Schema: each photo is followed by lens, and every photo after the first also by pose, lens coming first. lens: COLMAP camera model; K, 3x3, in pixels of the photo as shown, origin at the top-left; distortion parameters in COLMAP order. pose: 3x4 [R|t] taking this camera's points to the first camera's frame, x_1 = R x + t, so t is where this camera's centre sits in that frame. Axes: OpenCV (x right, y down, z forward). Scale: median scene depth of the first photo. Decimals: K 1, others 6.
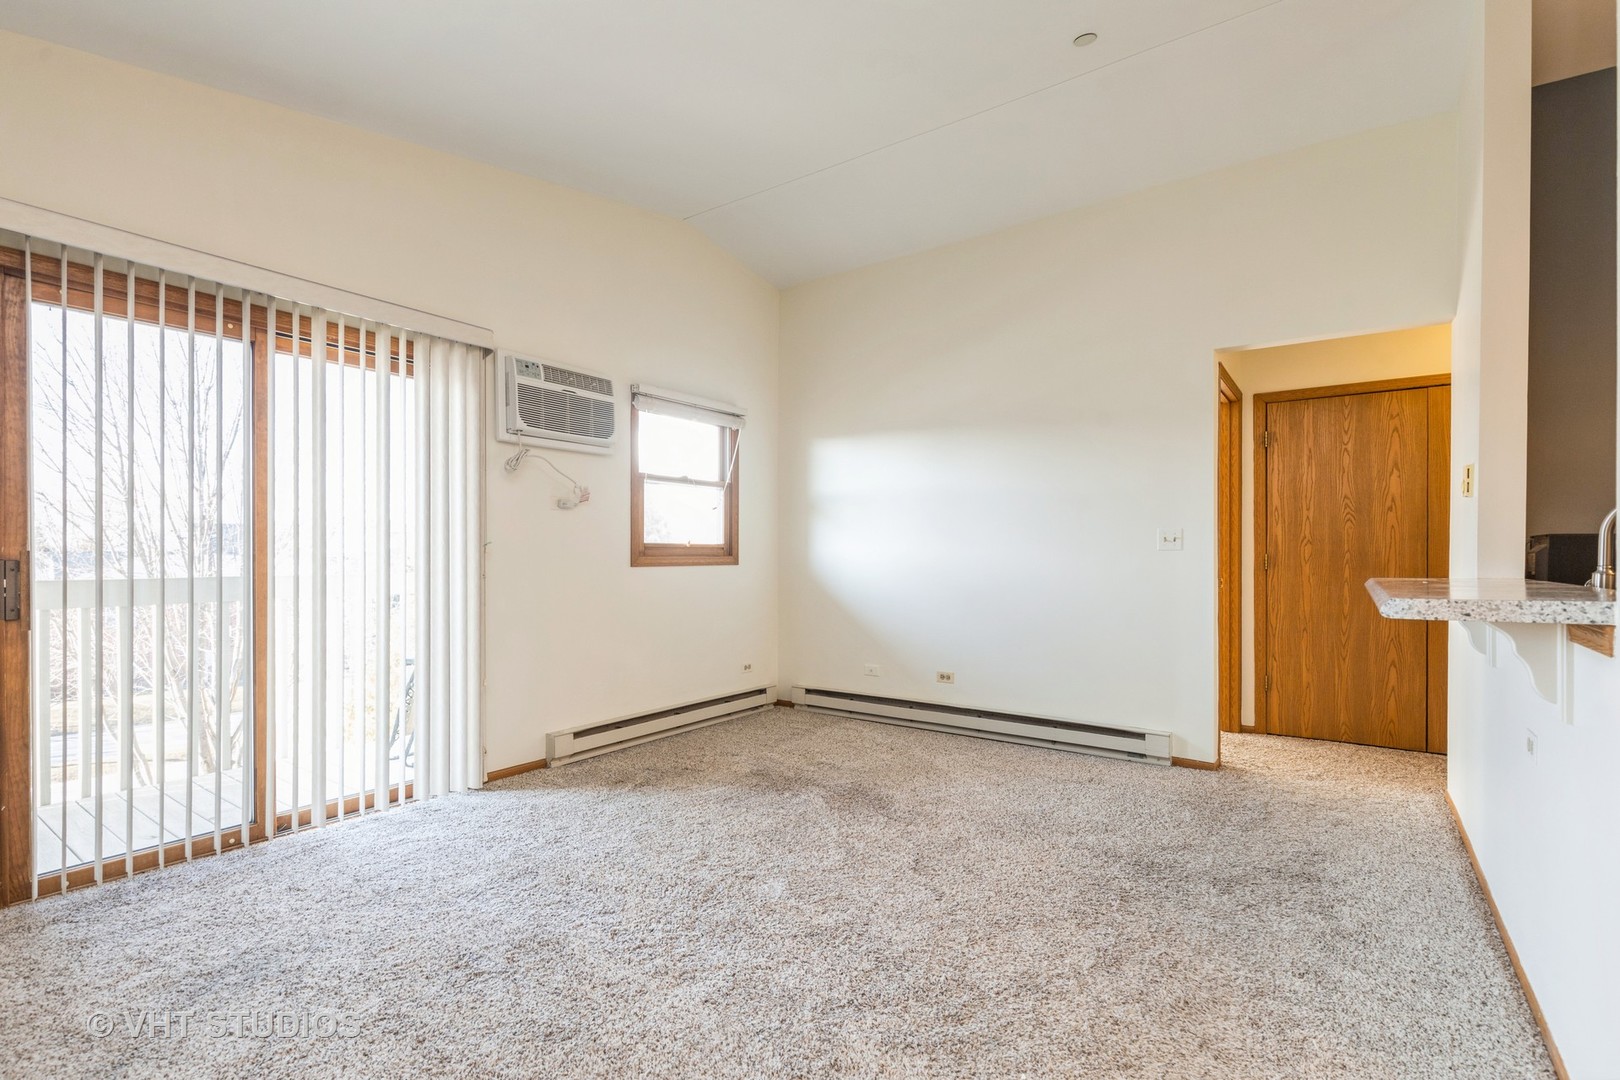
lens RADIAL K [[742.9, 0, 815.1], [0, 742.9, 552.4], [0, 0, 1]] dist [0.007209, -0.000446]
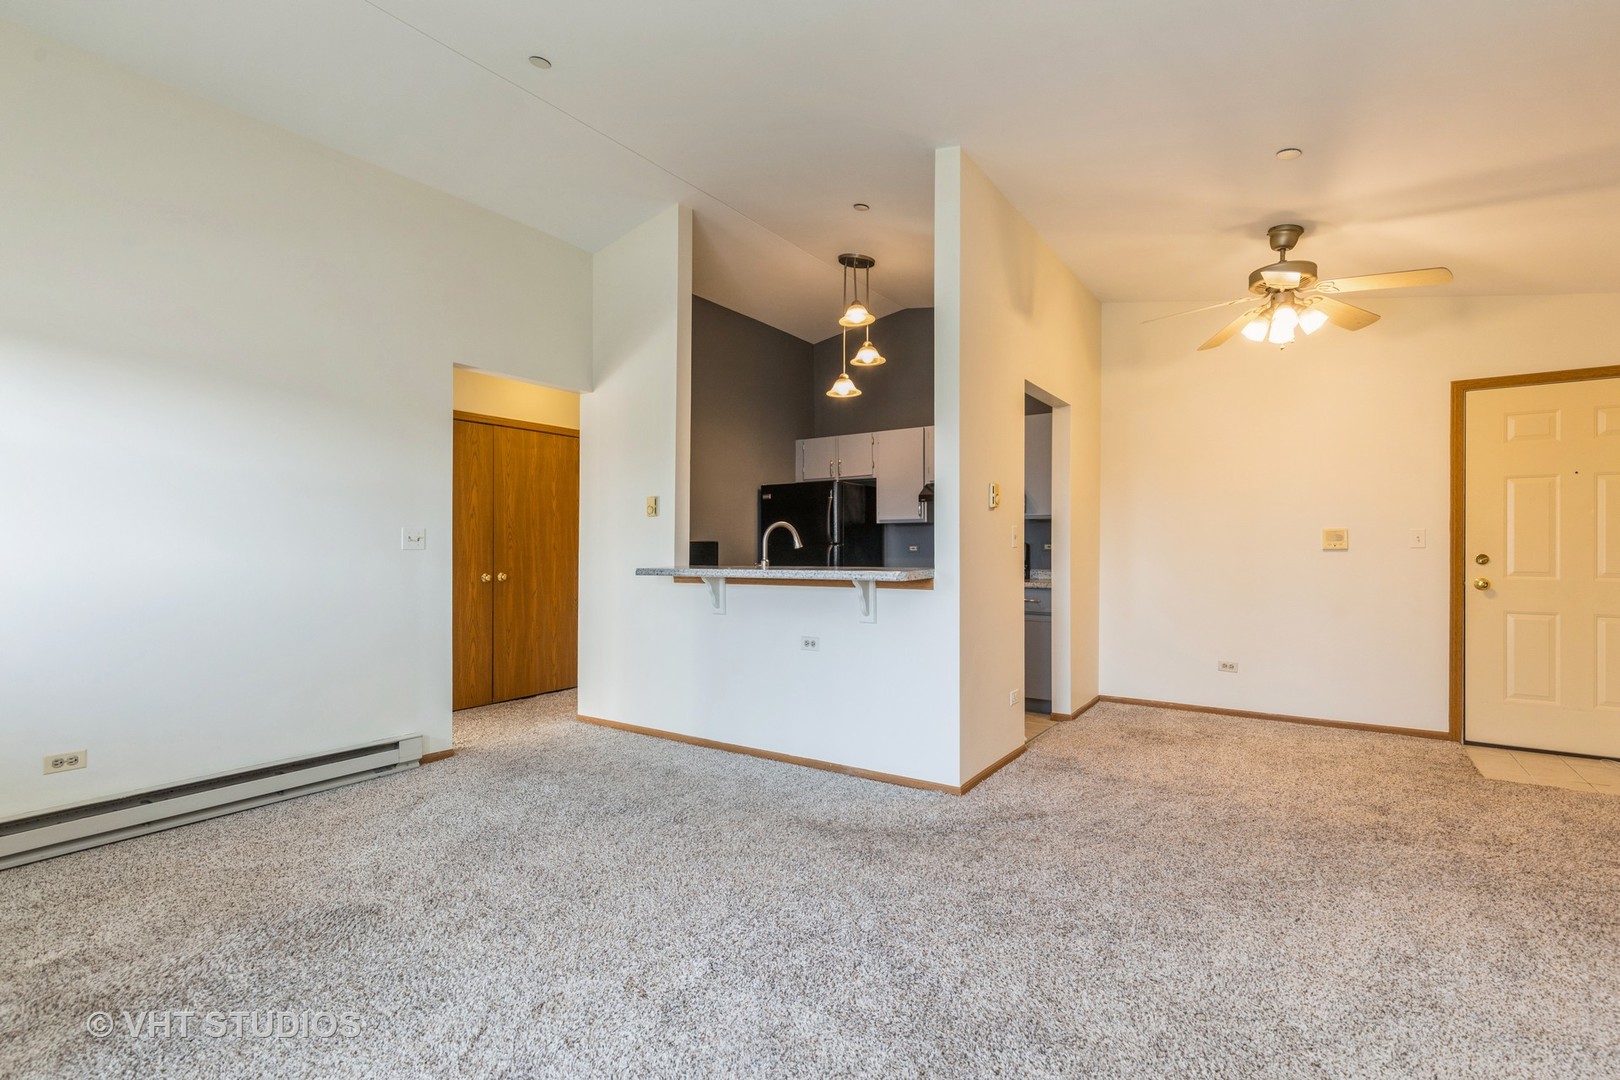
lens RADIAL K [[742.9, 0, 815.1], [0, 742.9, 552.4], [0, 0, 1]] dist [0.007209, -0.000446]
pose [[-0.022495, -0.004254, 0.999738, -0.531063], [0.002167, 0.999988, 0.004304, -0.002211], [-0.999745, 0.002264, -0.022485, 0.493220]]
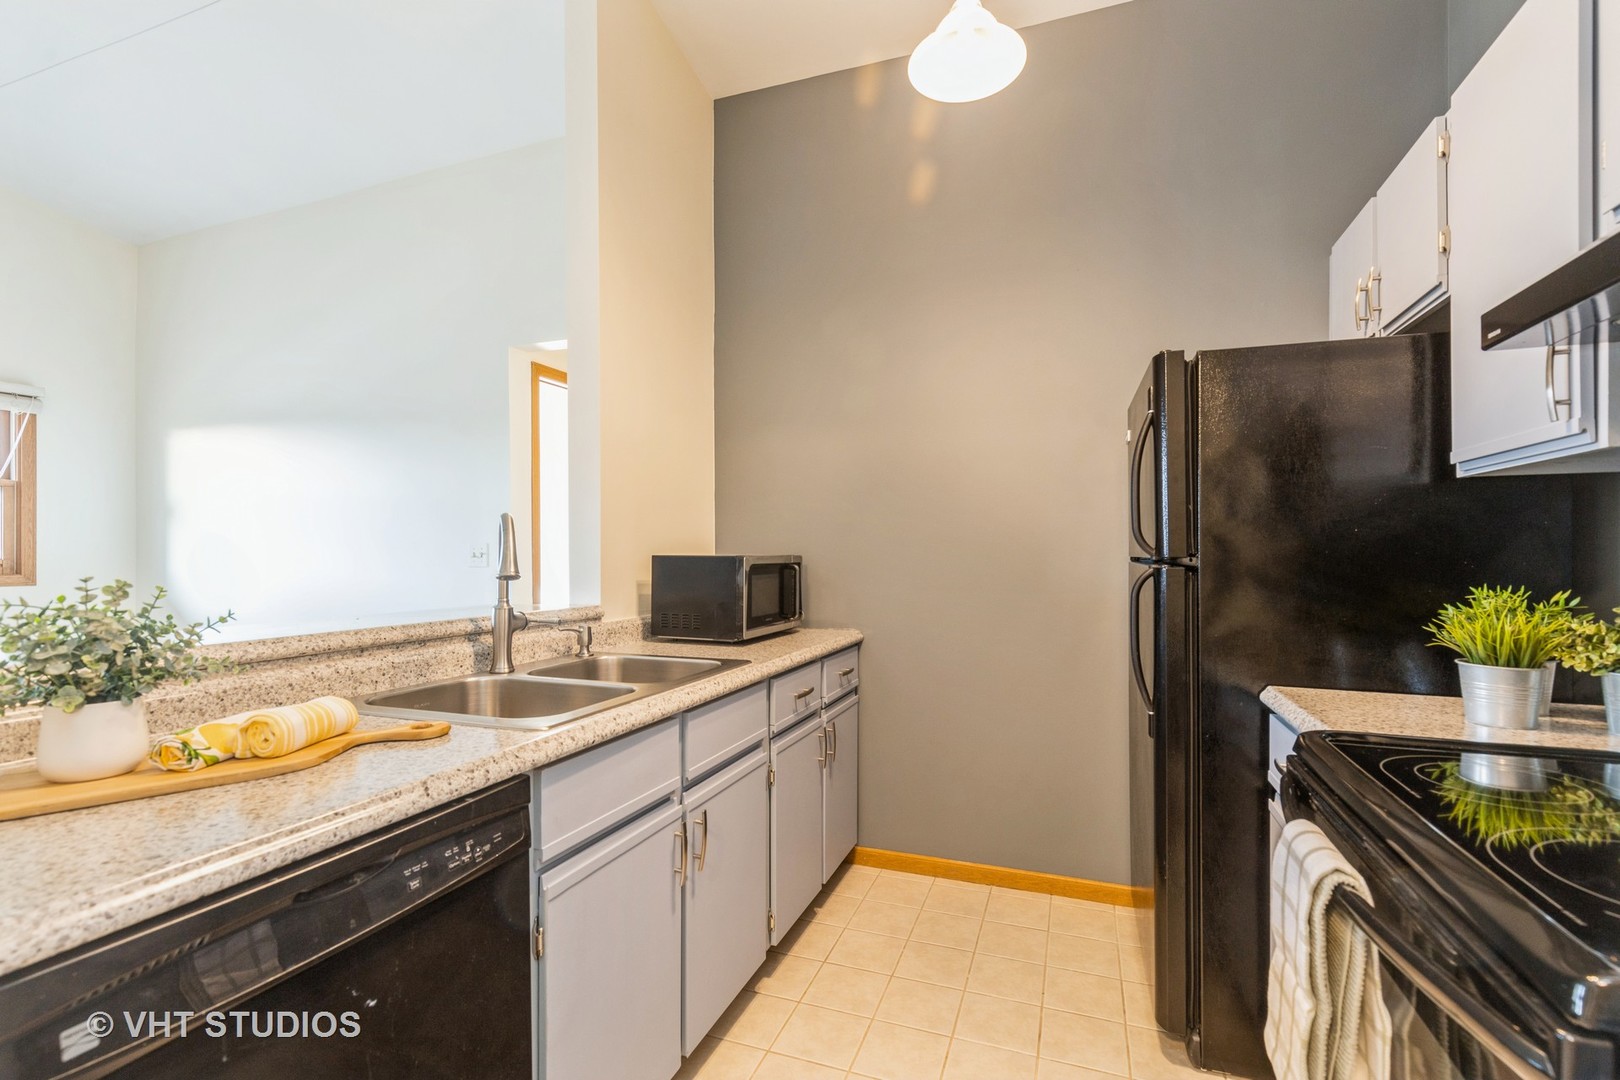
lens RADIAL K [[742.9, 0, 815.1], [0, 742.9, 552.4], [0, 0, 1]] dist [0.007209, -0.000446]
pose [[0.963359, -0.002325, 0.268205, 0.635279], [0.002676, 0.999996, -0.000943, -0.019302], [-0.268201, 0.001626, 0.963362, 0.012677]]
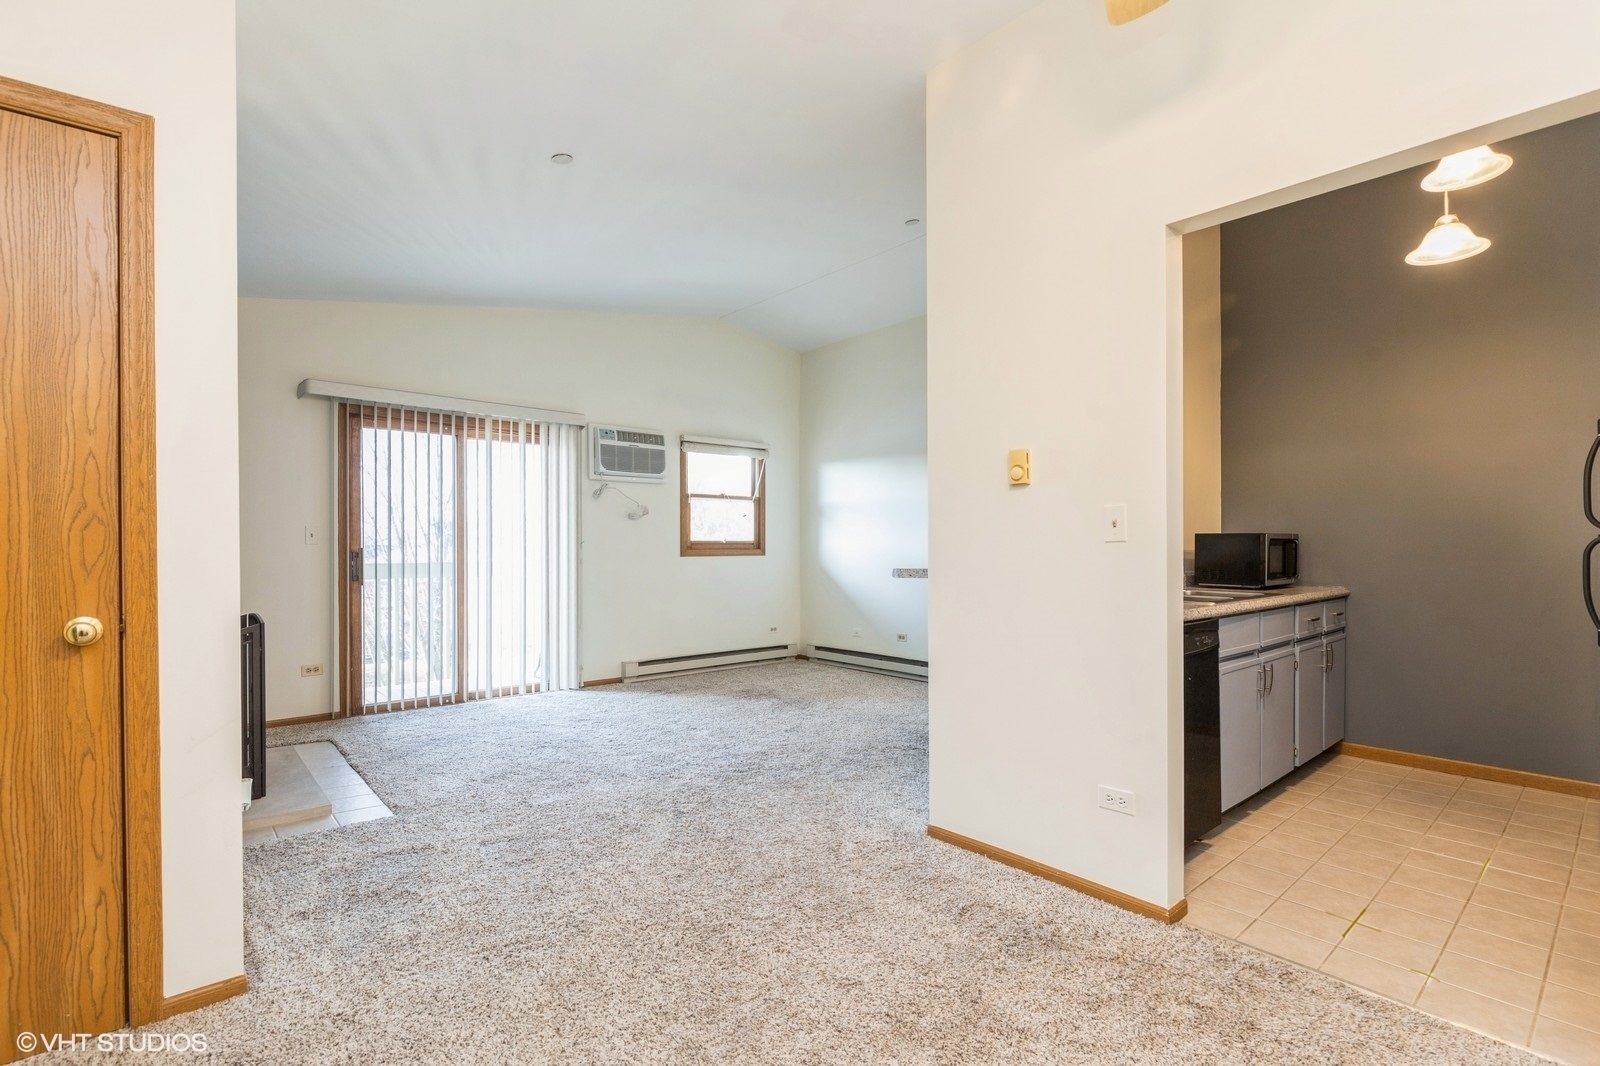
lens RADIAL K [[742.2, 0, 815.4], [0, 742.2, 544.2], [0, 0, 1]] dist [0.000339, -0.001853]
pose [[0.975014, -0.002813, -0.222127, 0.391087], [0.002560, 0.999996, -0.001428, -0.003405], [0.222130, 0.000823, 0.975017, -0.448032]]
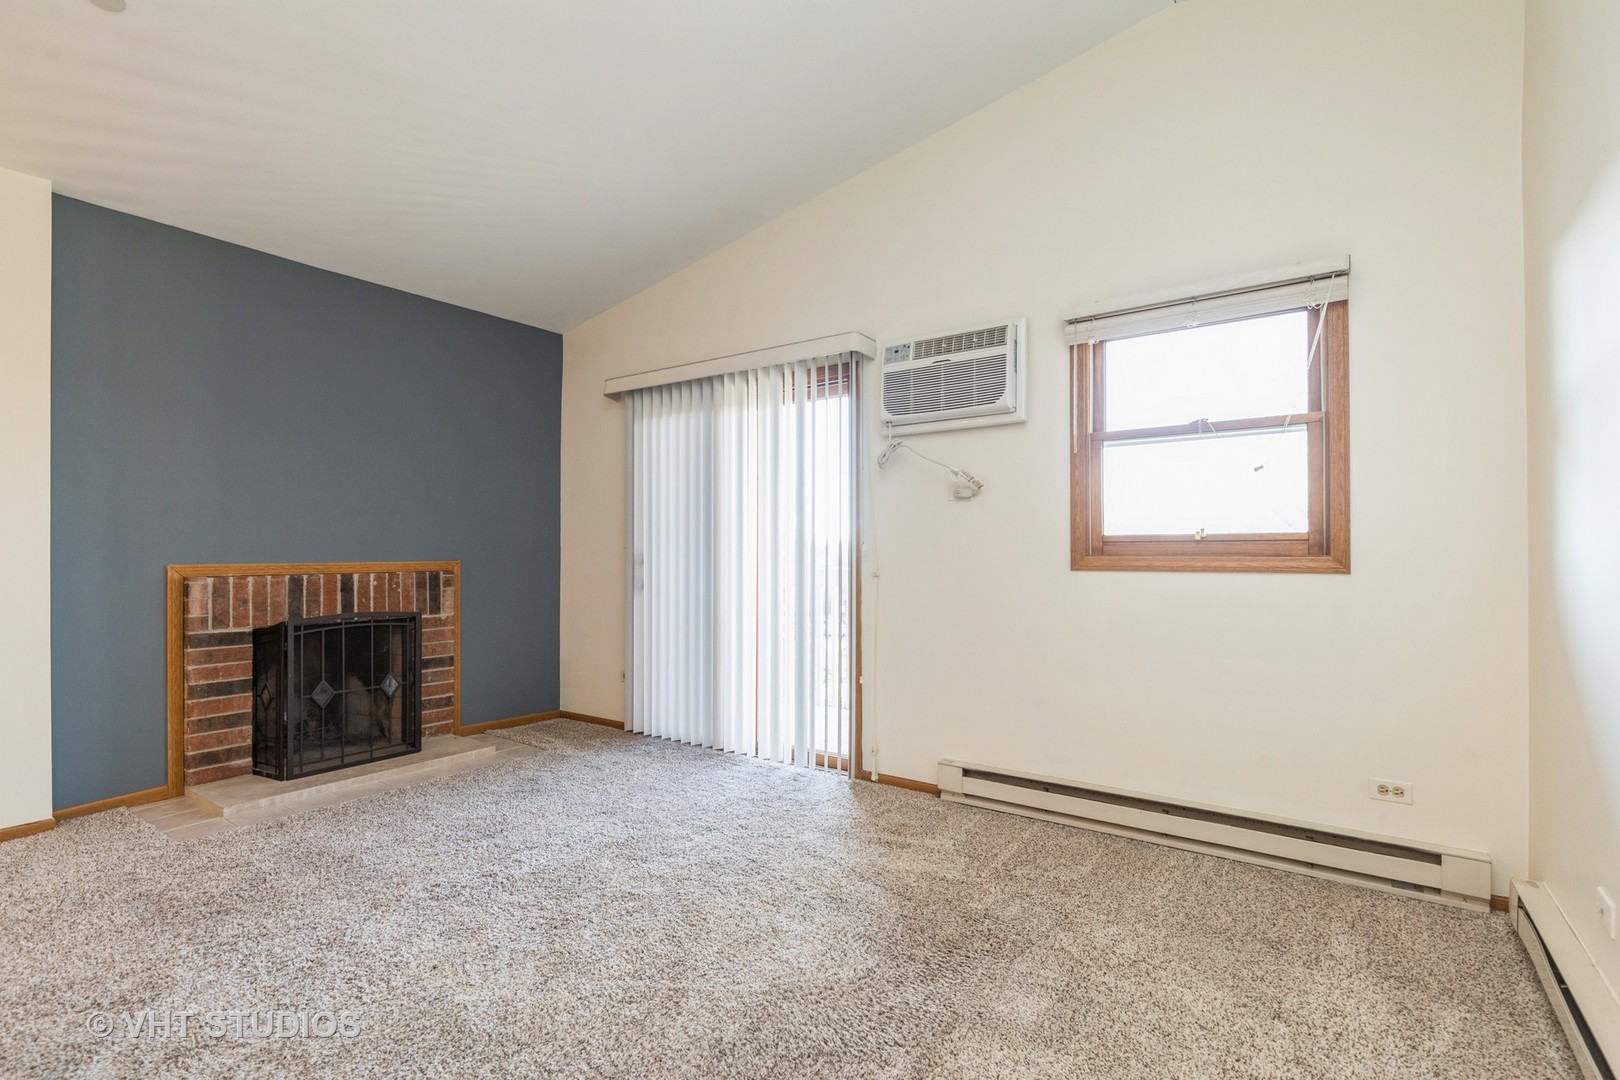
lens RADIAL K [[743.8, 0, 815.7], [0, 743.8, 545.8], [0, 0, 1]] dist [0.002003, -0.001096]
pose [[0.007660, -0.008175, -0.999937, 0.508674], [0.004854, 0.999955, -0.008138, 0.000573], [0.999959, -0.004791, 0.007700, 0.836603]]
